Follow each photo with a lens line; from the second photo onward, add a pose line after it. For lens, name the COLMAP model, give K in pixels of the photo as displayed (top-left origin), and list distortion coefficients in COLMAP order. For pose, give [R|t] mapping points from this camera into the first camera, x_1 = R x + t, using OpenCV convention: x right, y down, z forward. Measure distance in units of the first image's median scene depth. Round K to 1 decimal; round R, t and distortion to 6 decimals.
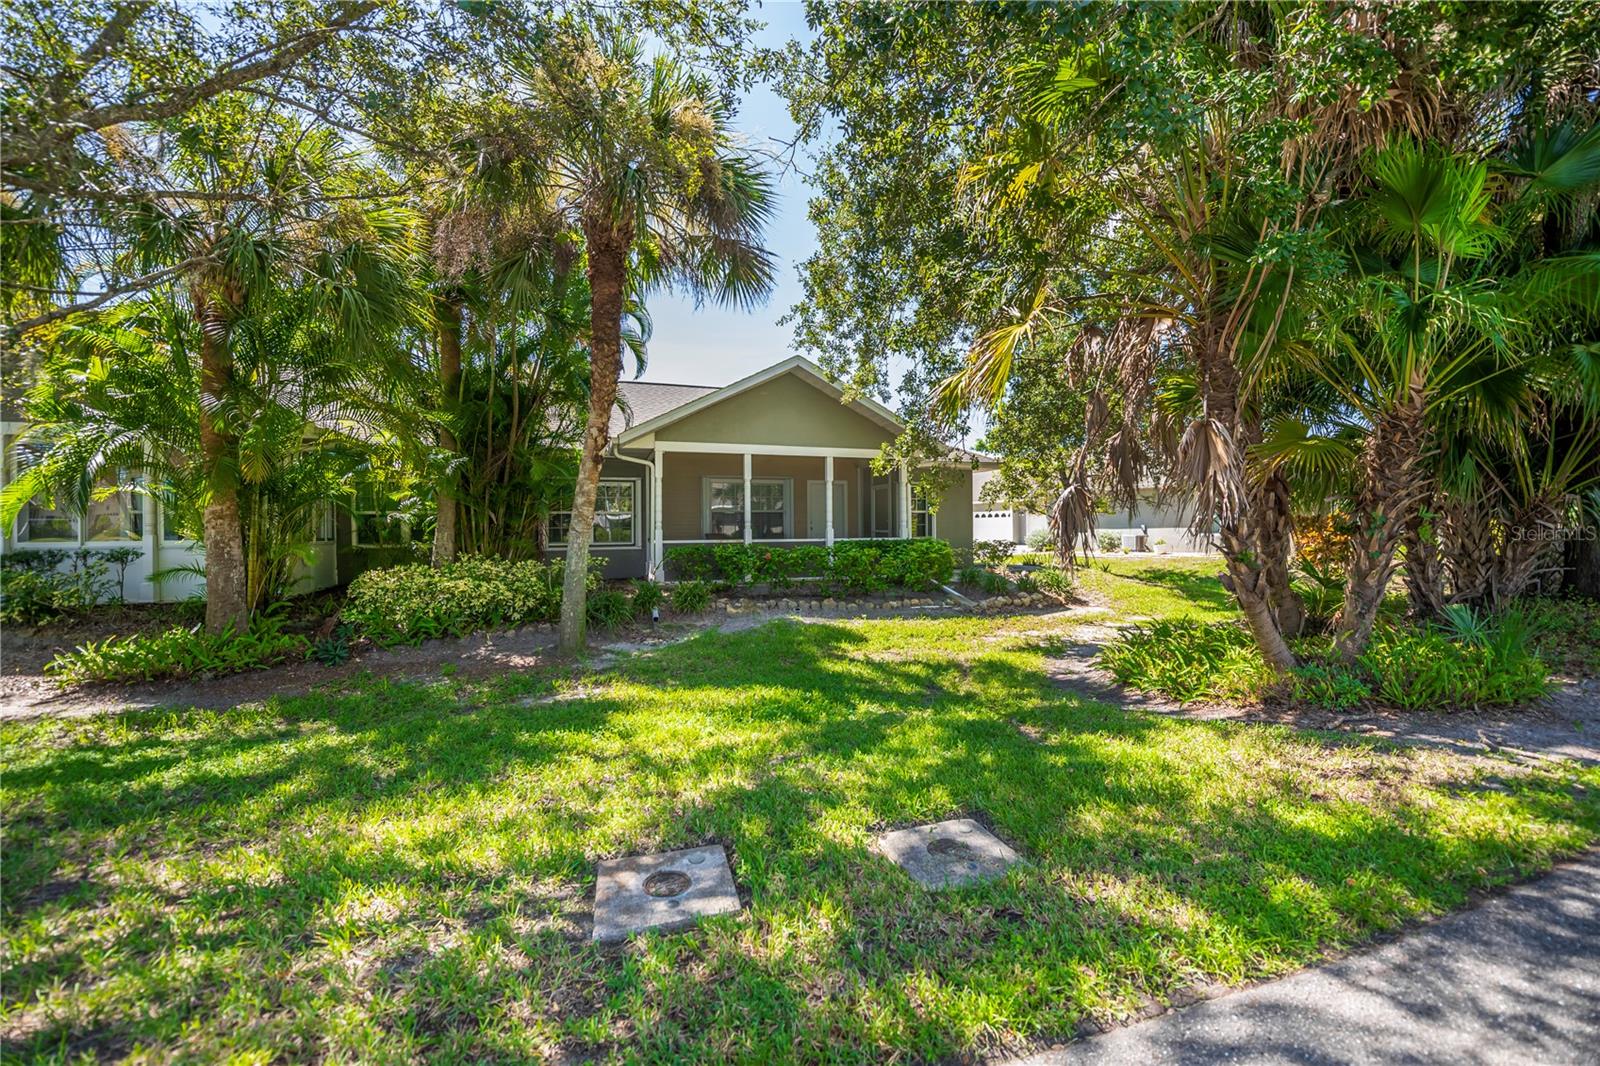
lens RADIAL K [[635.1, 0, 800.5], [0, 635.1, 518.5], [0, 0, 1]] dist [0.000379, -0.004511]
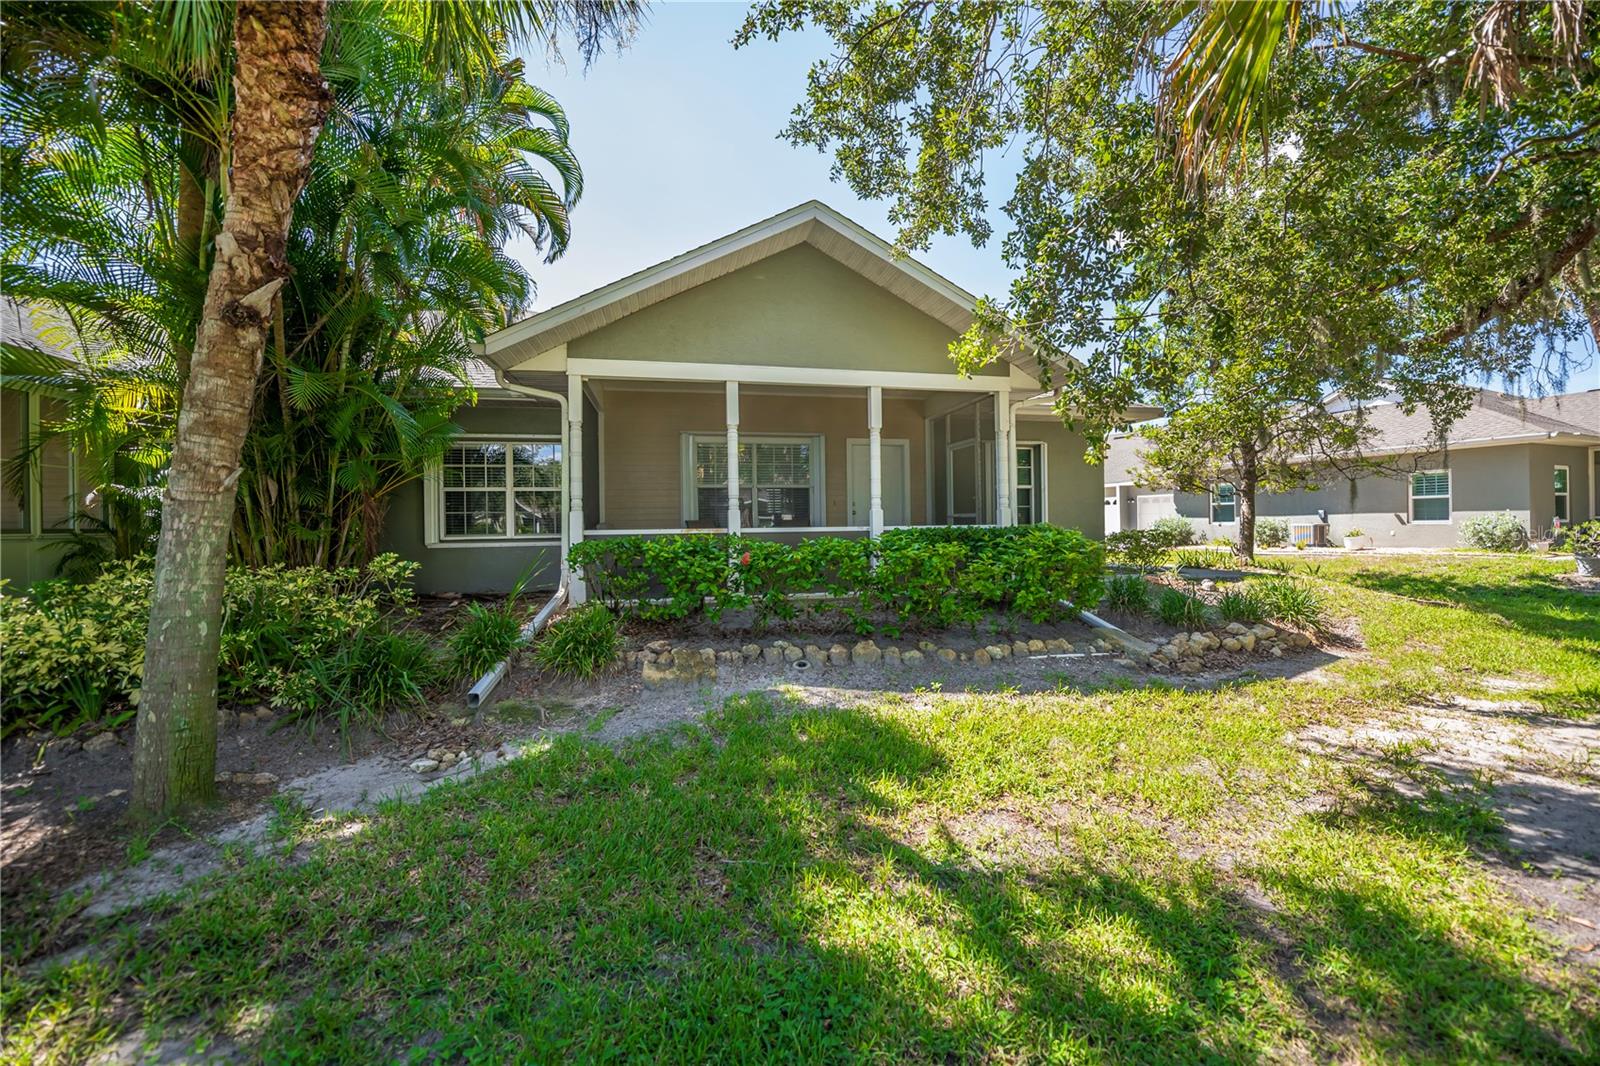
lens RADIAL K [[635.1, 0, 800.5], [0, 635.1, 518.5], [0, 0, 1]] dist [0.000379, -0.004511]
pose [[0.993912, -0.006031, -0.110009, 0.042716], [0.006946, 0.999944, 0.007936, 0.020212], [0.109955, -0.008652, 0.993899, 0.426819]]
